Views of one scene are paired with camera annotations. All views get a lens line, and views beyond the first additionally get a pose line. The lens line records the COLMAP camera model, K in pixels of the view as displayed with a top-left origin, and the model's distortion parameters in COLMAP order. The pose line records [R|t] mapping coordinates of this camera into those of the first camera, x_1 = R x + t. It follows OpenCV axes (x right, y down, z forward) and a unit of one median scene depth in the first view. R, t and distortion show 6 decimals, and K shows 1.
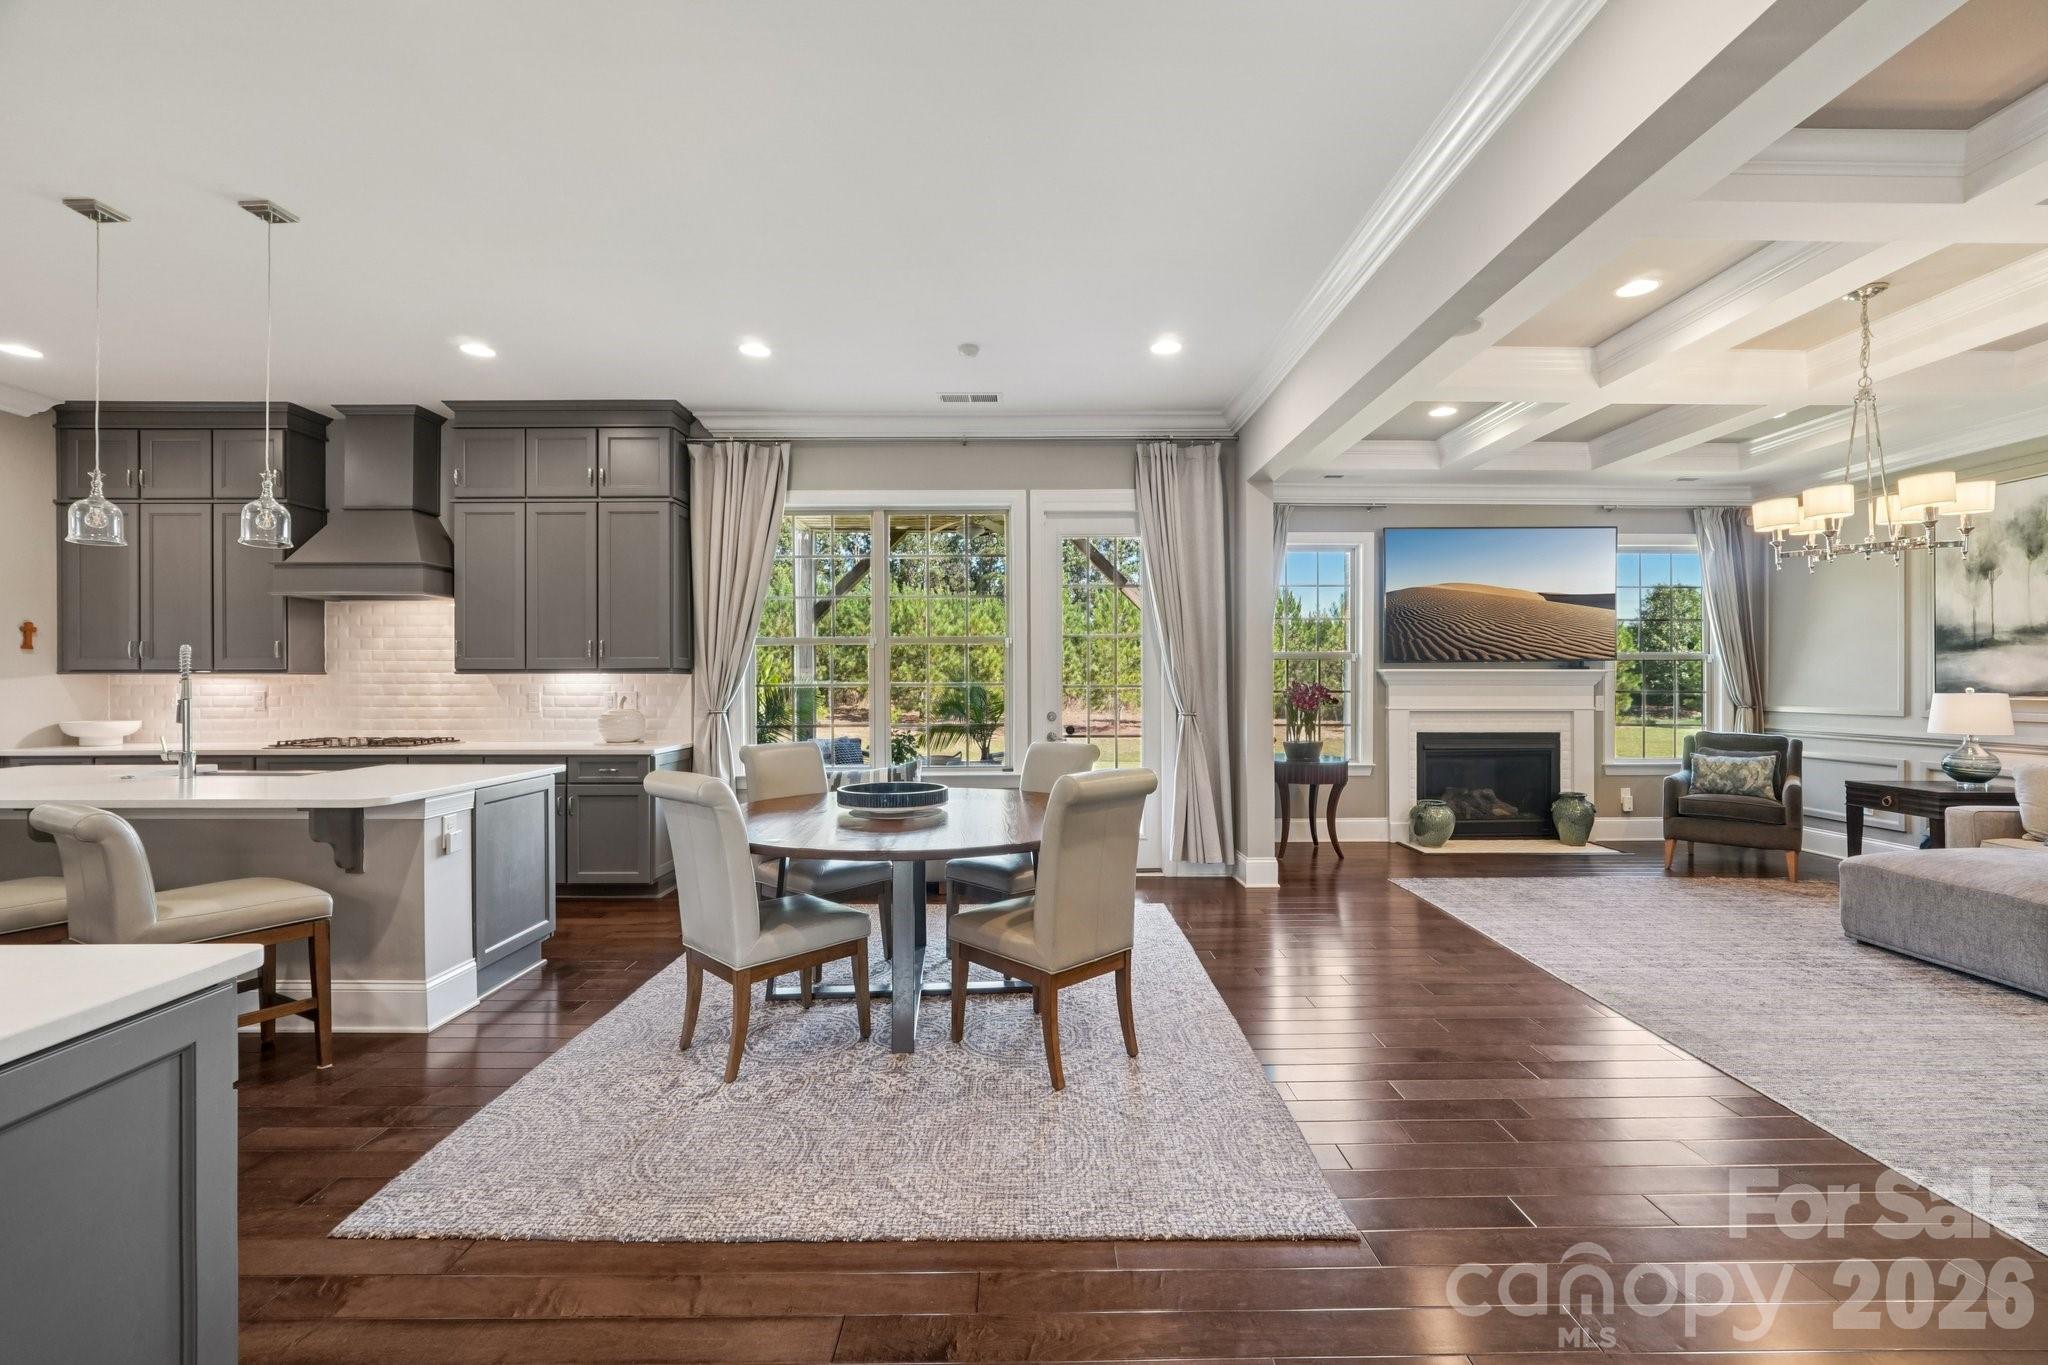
lens RADIAL K [[862.3, 0, 1032.4], [0, 862.3, 684.2], [0, 0, 1]] dist [-0.014100, 0.005893]
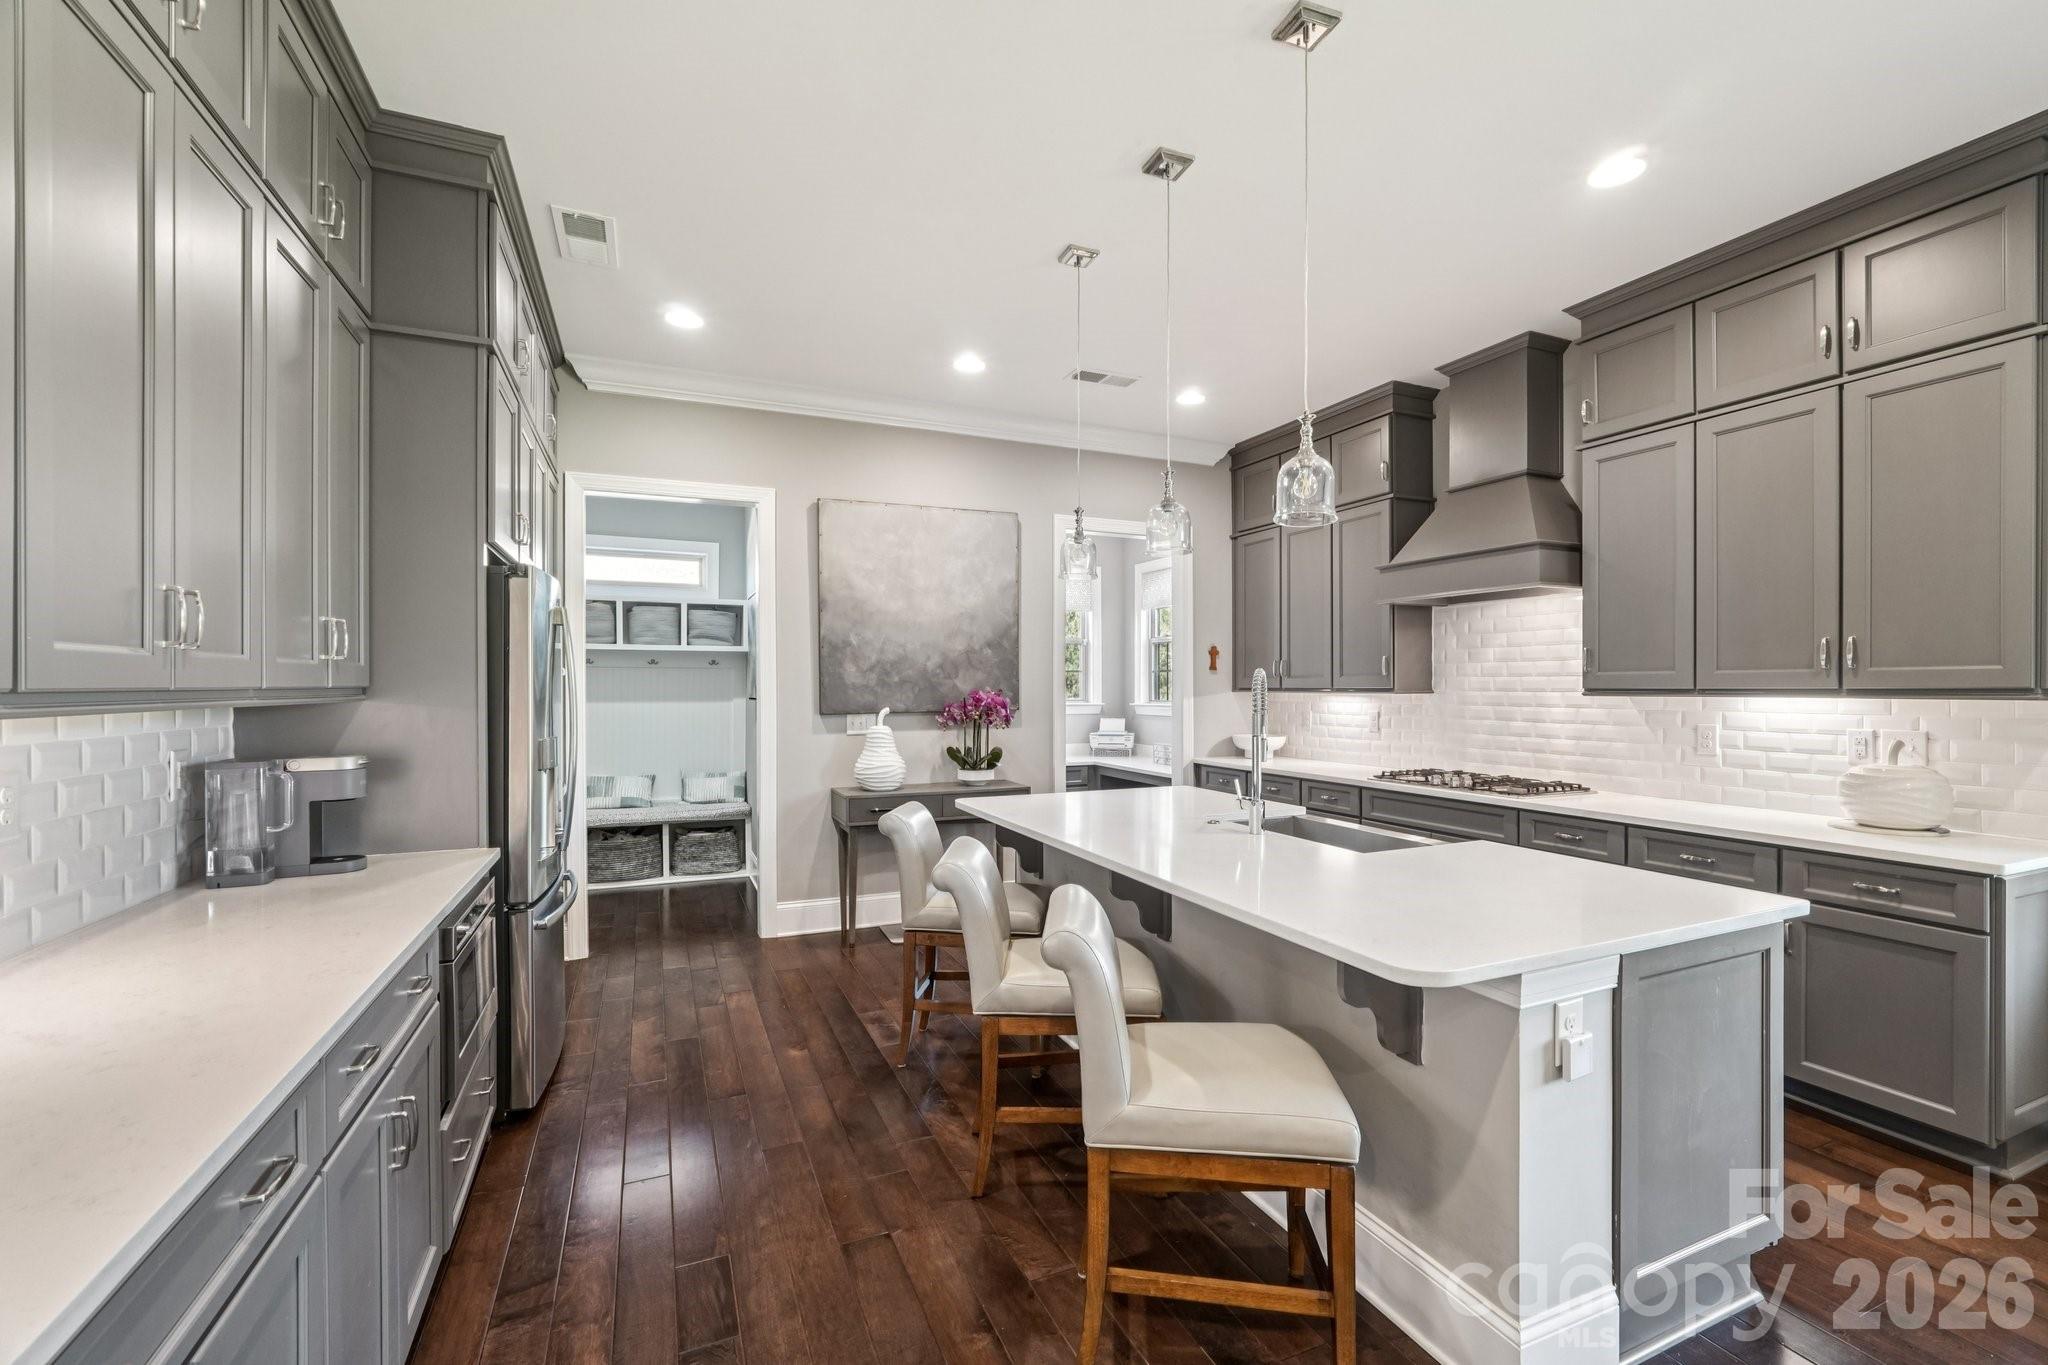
lens RADIAL K [[862.3, 0, 1032.4], [0, 862.3, 684.2], [0, 0, 1]] dist [-0.014100, 0.005893]
pose [[0.395477, -0.000333, -0.918476, -0.211636], [-0.002601, 0.999996, -0.001482, -0.019272], [0.918472, 0.002975, 0.395475, 0.316259]]
